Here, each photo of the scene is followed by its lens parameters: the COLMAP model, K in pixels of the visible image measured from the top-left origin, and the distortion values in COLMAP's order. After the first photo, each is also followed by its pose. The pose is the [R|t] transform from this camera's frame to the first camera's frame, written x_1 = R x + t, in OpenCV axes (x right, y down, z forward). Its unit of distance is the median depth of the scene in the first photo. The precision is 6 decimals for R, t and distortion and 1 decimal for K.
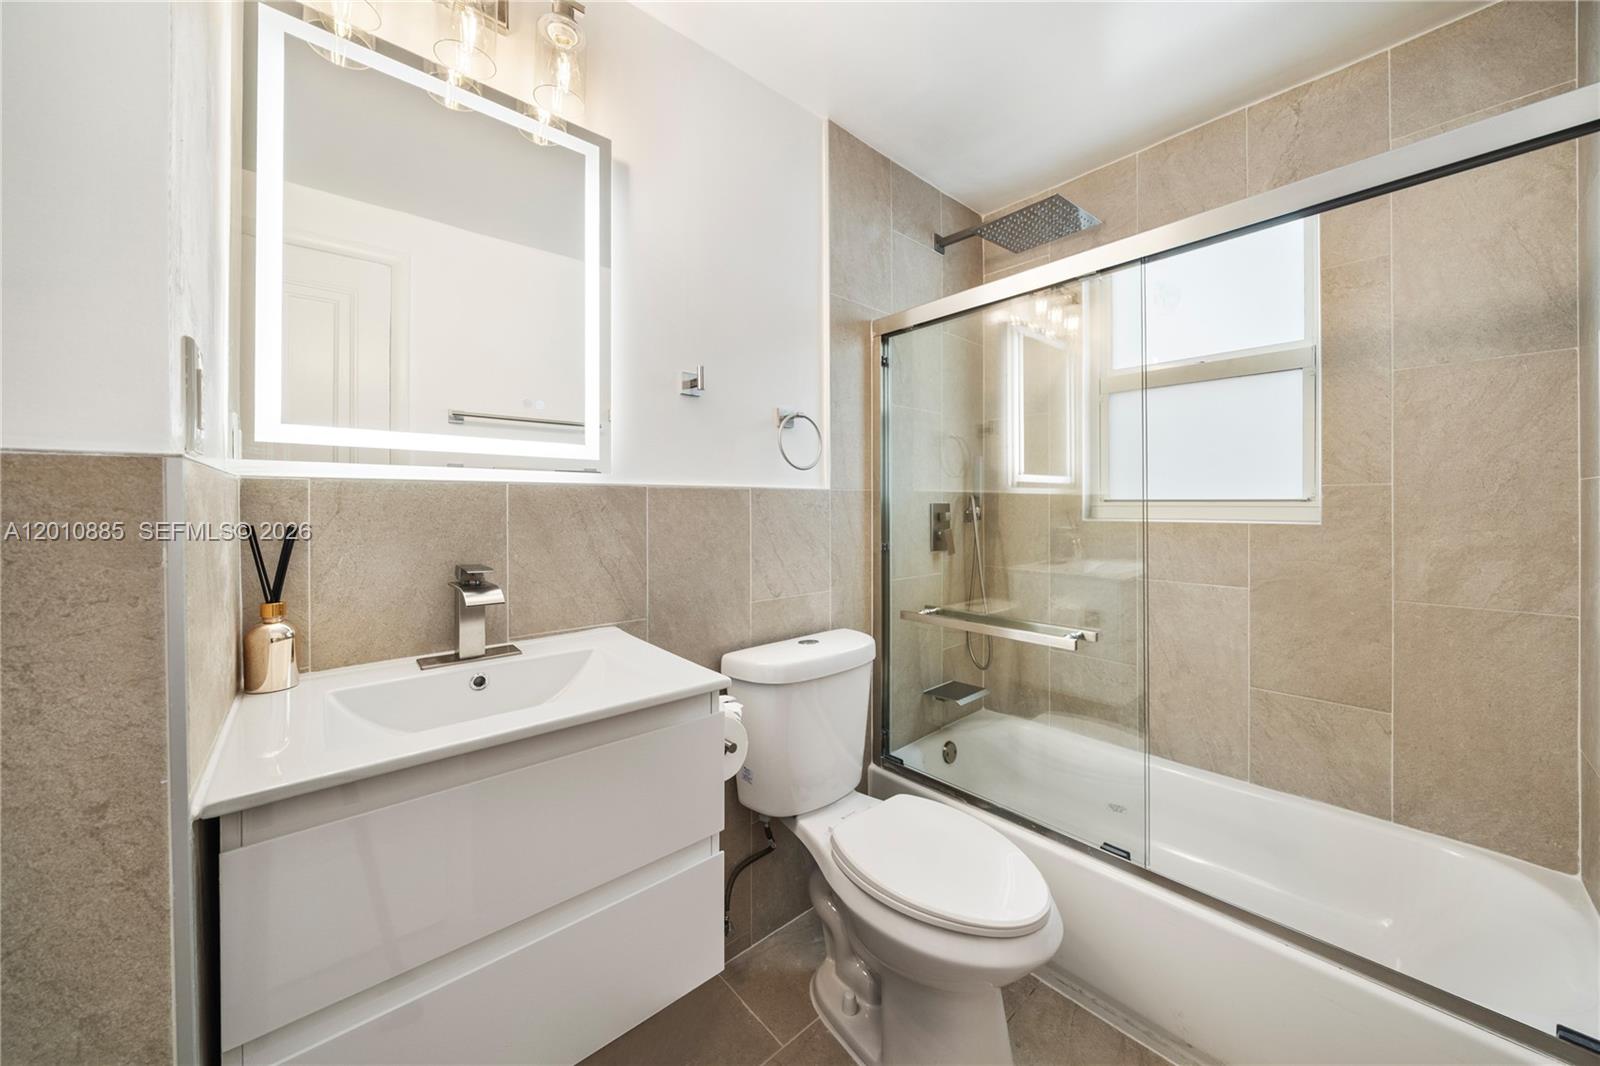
lens RADIAL K [[550.9, 0, 799.8], [0, 550.9, 518.5], [0, 0, 1]] dist [-0.009283, 0.000643]
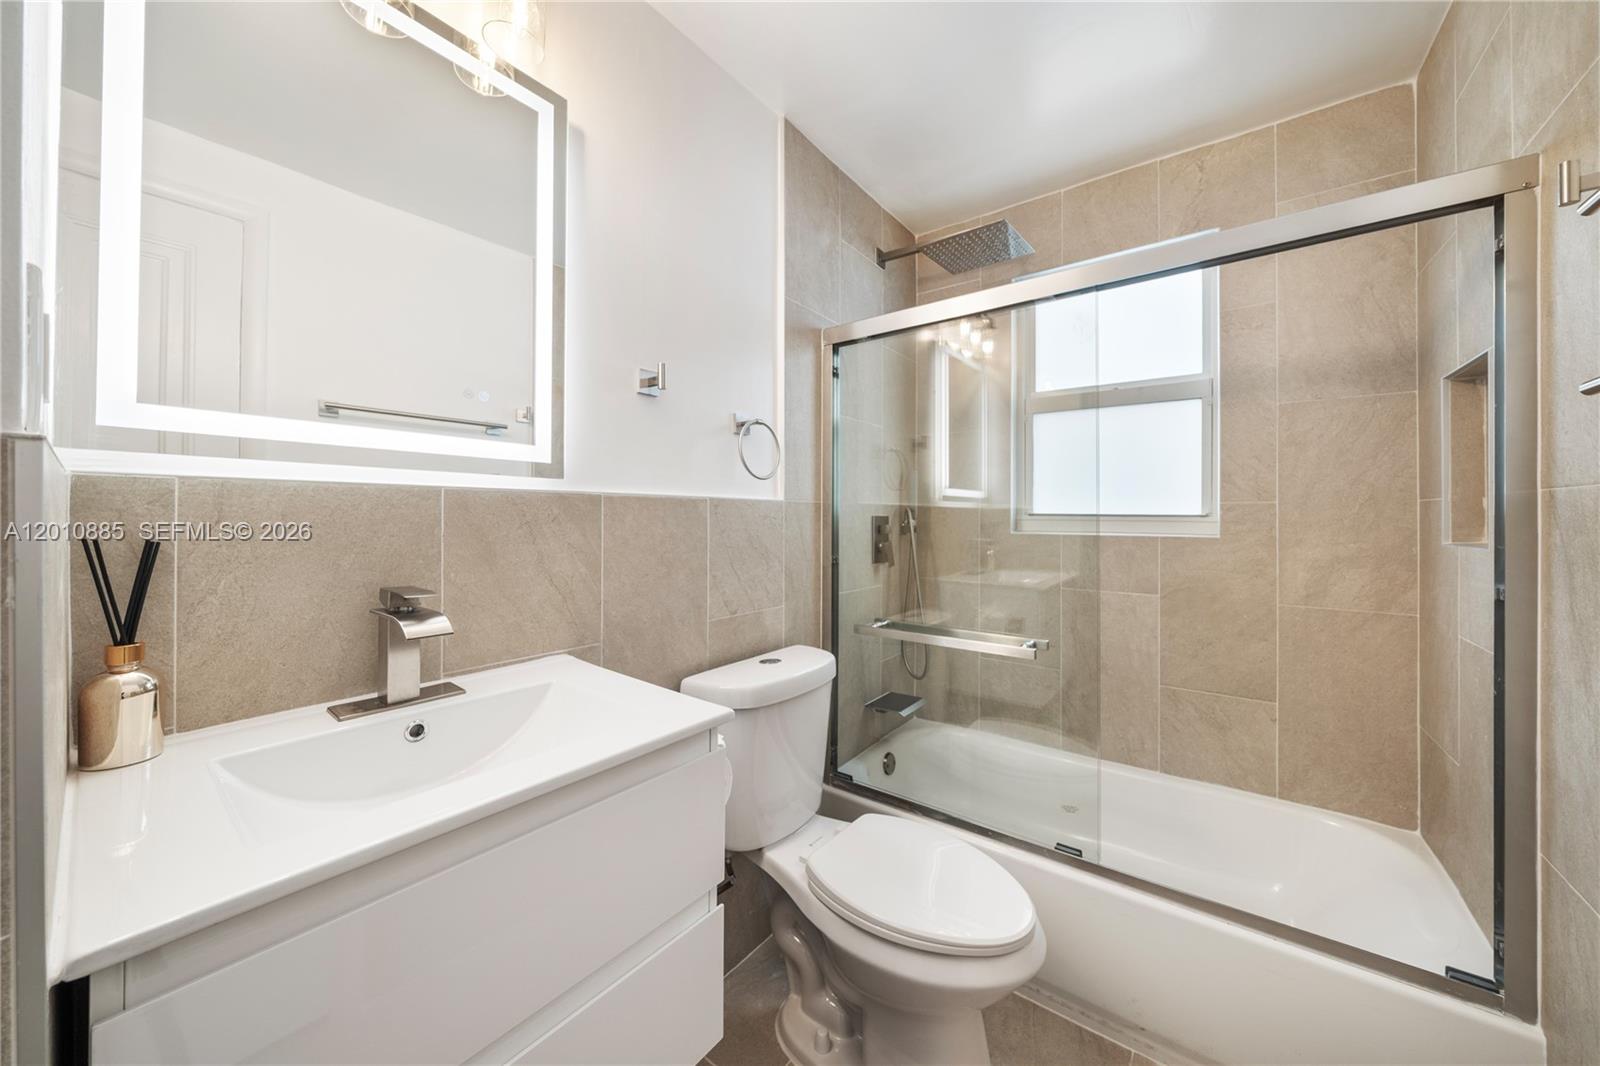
lens RADIAL K [[550.9, 0, 800.6], [0, 550.9, 526.1], [0, 0, 1]] dist [-0.009283, 0.000643]
pose [[0.982259, 0.004816, 0.187466, -0.120500], [-0.003553, 0.999969, -0.007073, -0.001696], [-0.187495, 0.006282, 0.982246, 0.062932]]
